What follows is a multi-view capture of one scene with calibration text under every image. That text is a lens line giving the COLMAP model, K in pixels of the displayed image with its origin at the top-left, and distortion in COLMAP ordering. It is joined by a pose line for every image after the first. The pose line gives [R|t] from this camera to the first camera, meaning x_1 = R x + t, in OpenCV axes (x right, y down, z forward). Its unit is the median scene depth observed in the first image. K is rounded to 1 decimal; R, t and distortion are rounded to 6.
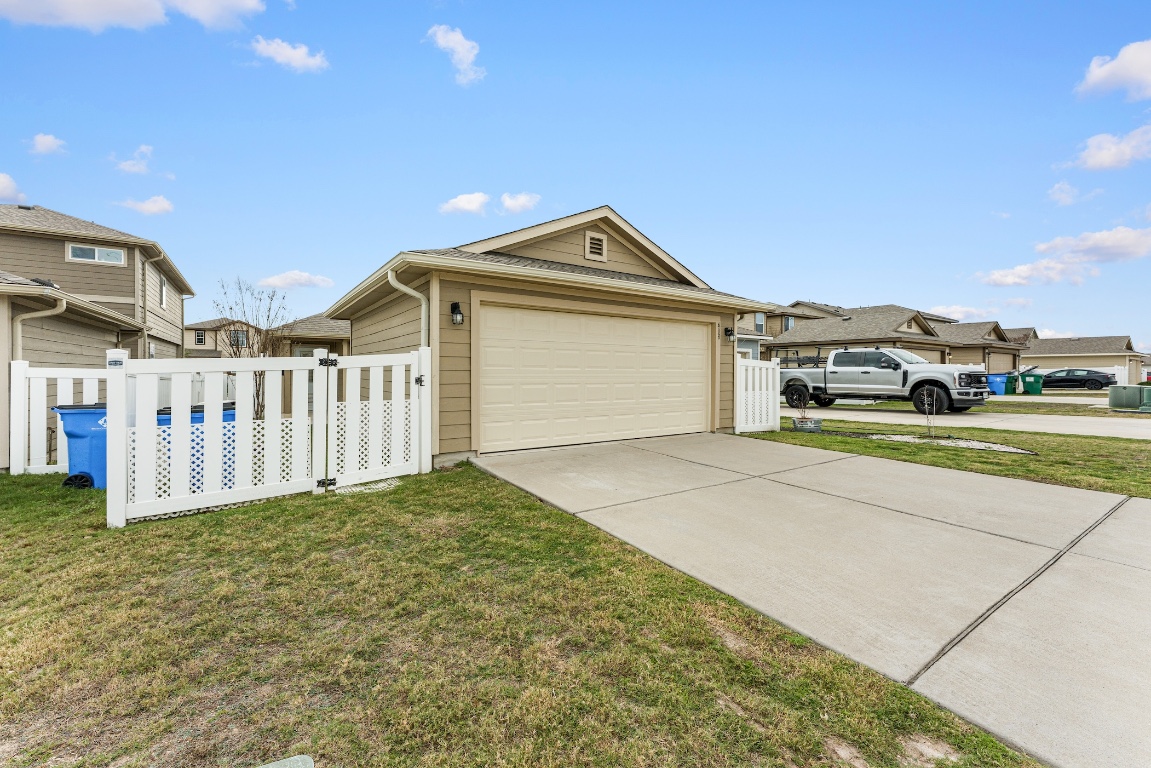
lens RADIAL K [[464.9, 0, 570.9], [0, 464.9, 373.2], [0, 0, 1]] dist [-0.000890, -0.000200]
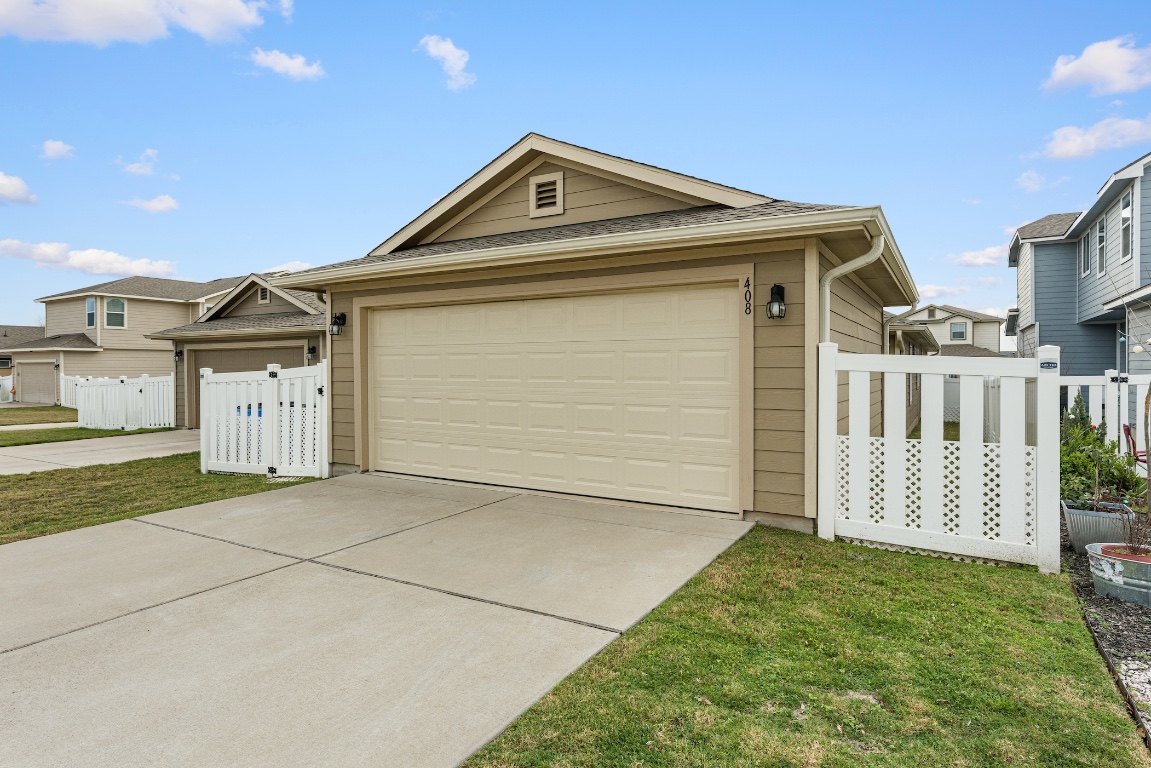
lens RADIAL K [[667.6, 0, 574.1], [0, 667.6, 382.4], [0, 0, 1]] dist [0.028180, 0.000752]
pose [[0.412428, 0.010689, -0.910928, 0.956233], [-0.002054, 0.999940, 0.010804, -0.015300], [0.910988, -0.002584, 0.412425, 0.648894]]
